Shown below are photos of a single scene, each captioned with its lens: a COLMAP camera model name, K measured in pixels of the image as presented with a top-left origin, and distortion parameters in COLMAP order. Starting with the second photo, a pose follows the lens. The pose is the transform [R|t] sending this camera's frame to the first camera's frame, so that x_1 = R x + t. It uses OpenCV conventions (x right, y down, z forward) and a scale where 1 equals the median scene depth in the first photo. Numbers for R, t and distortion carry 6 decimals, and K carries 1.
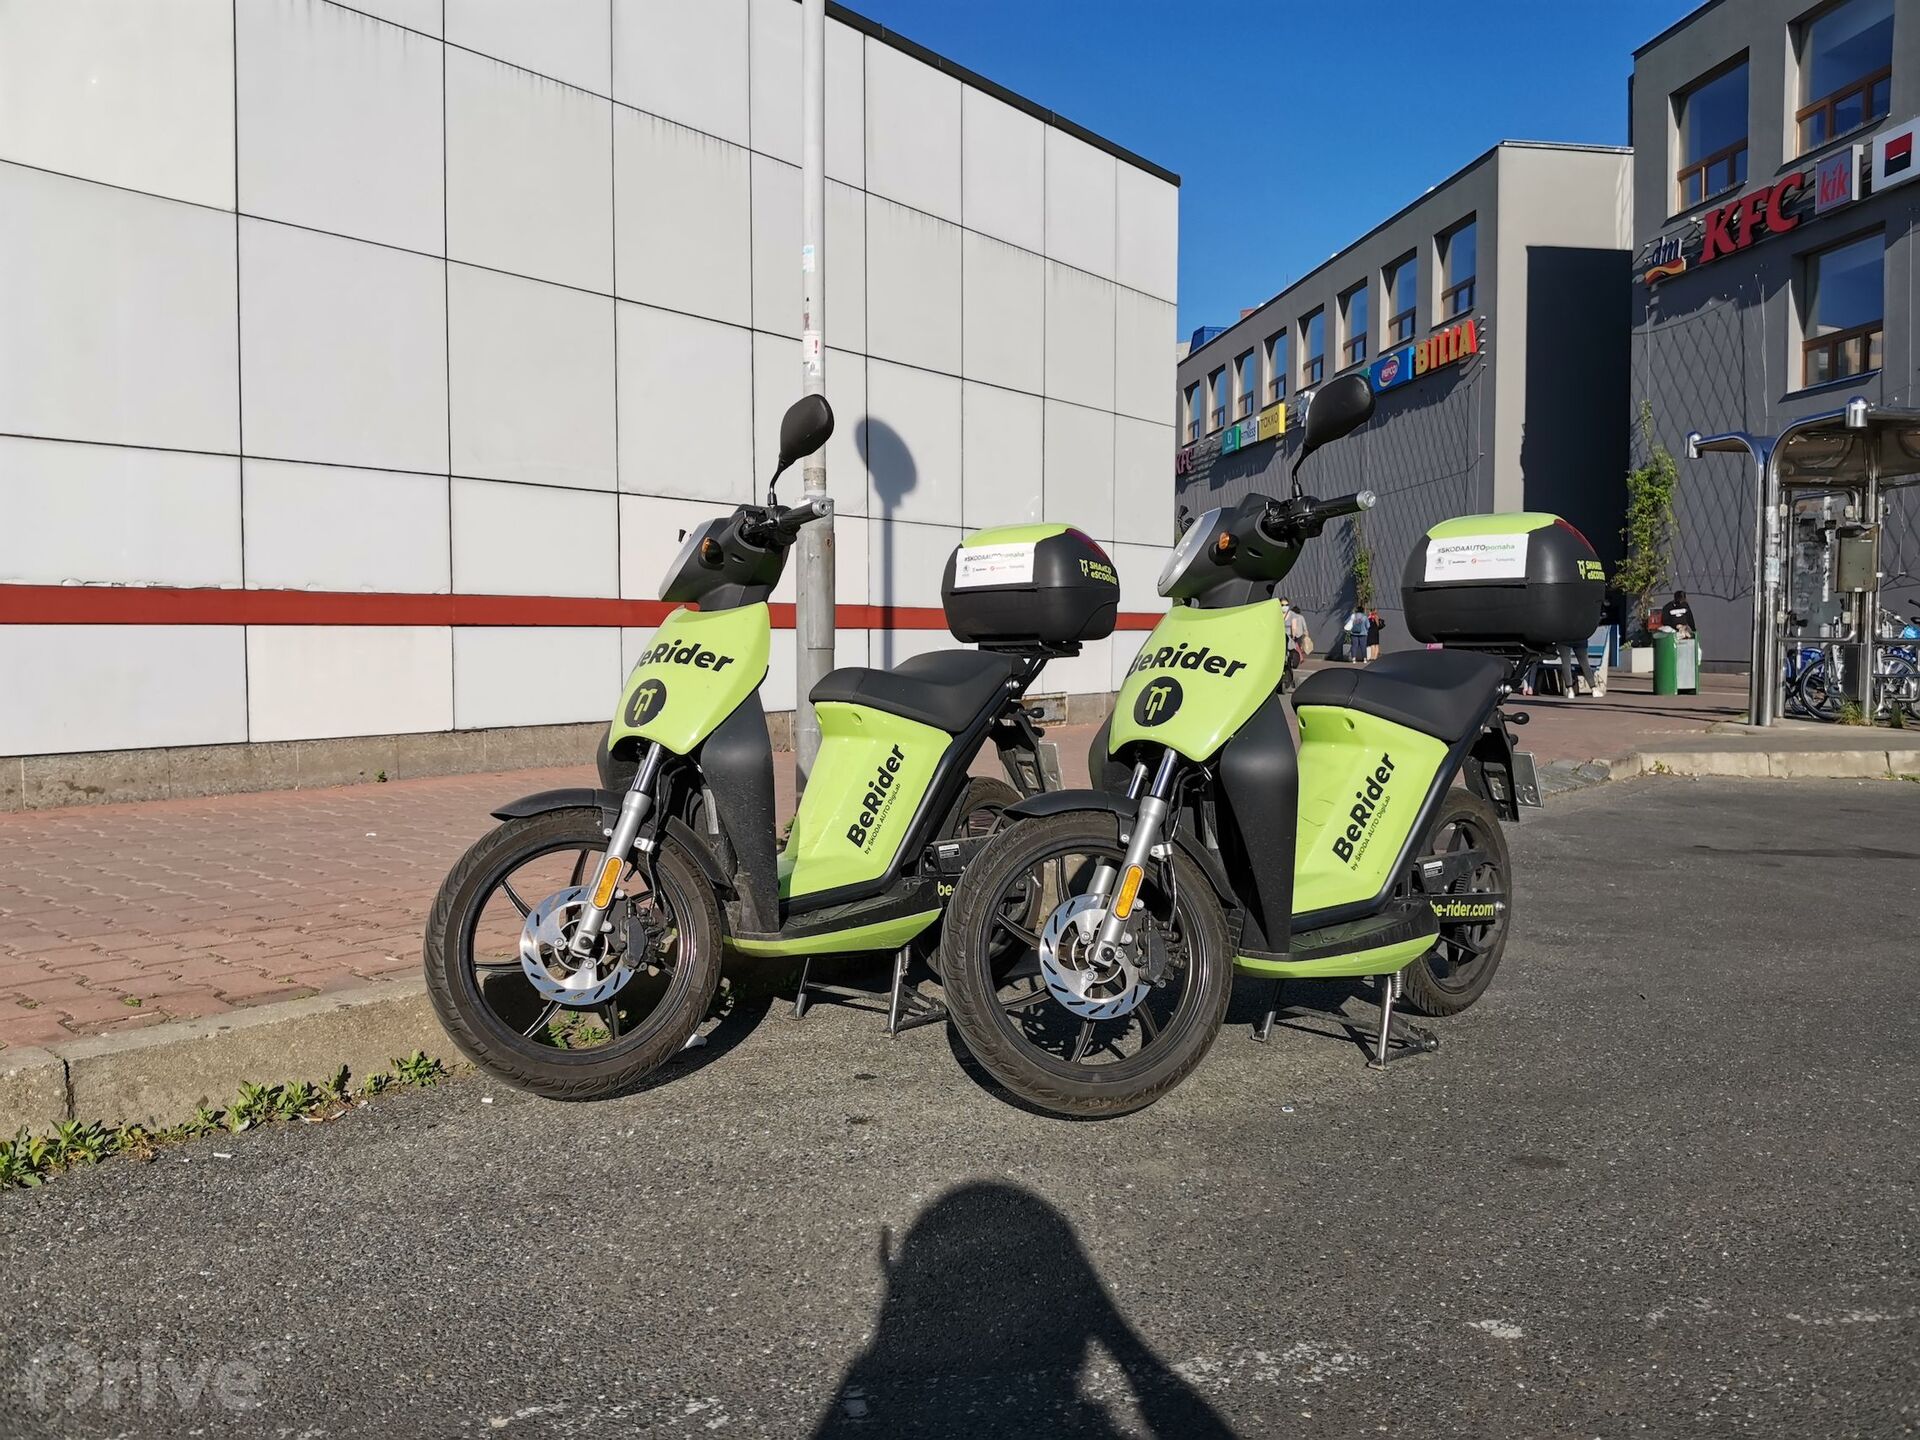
lens RADIAL K [[1513.7, 0, 960.0], [0, 1513.7, 720.0], [0, 0, 1]] dist [-0.123548, 0.105319]
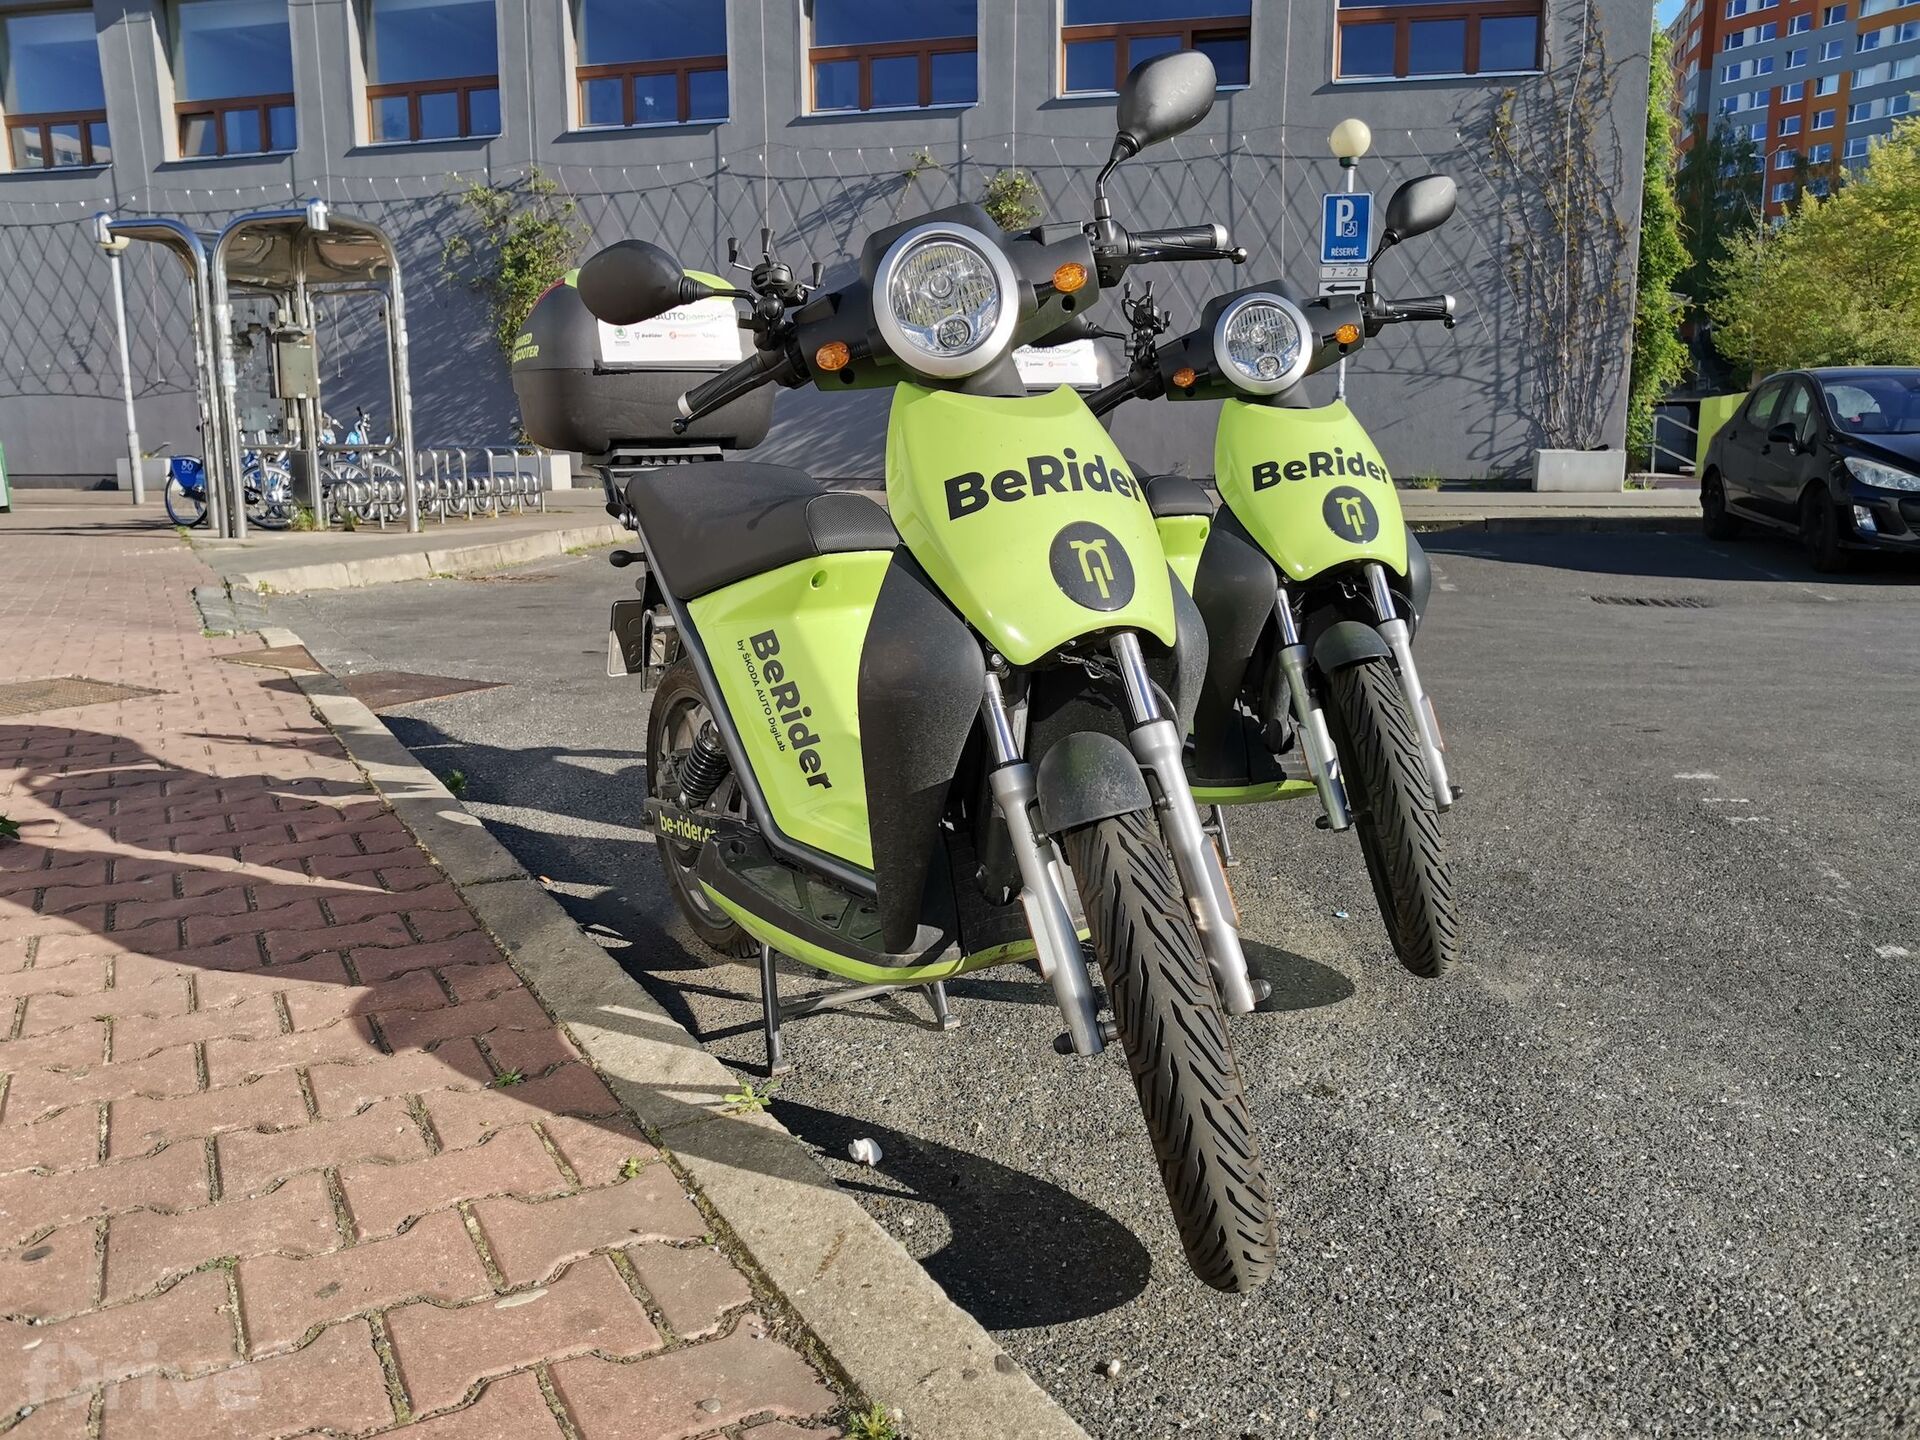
lens RADIAL K [[1513.7, 0, 960.0], [0, 1513.7, 720.0], [0, 0, 1]] dist [-0.123548, 0.105319]
pose [[0.348351, -0.172494, 0.921356, -0.196491], [0.052984, 0.984974, 0.164373, -0.012946], [-0.935865, -0.008442, 0.352256, 0.222362]]
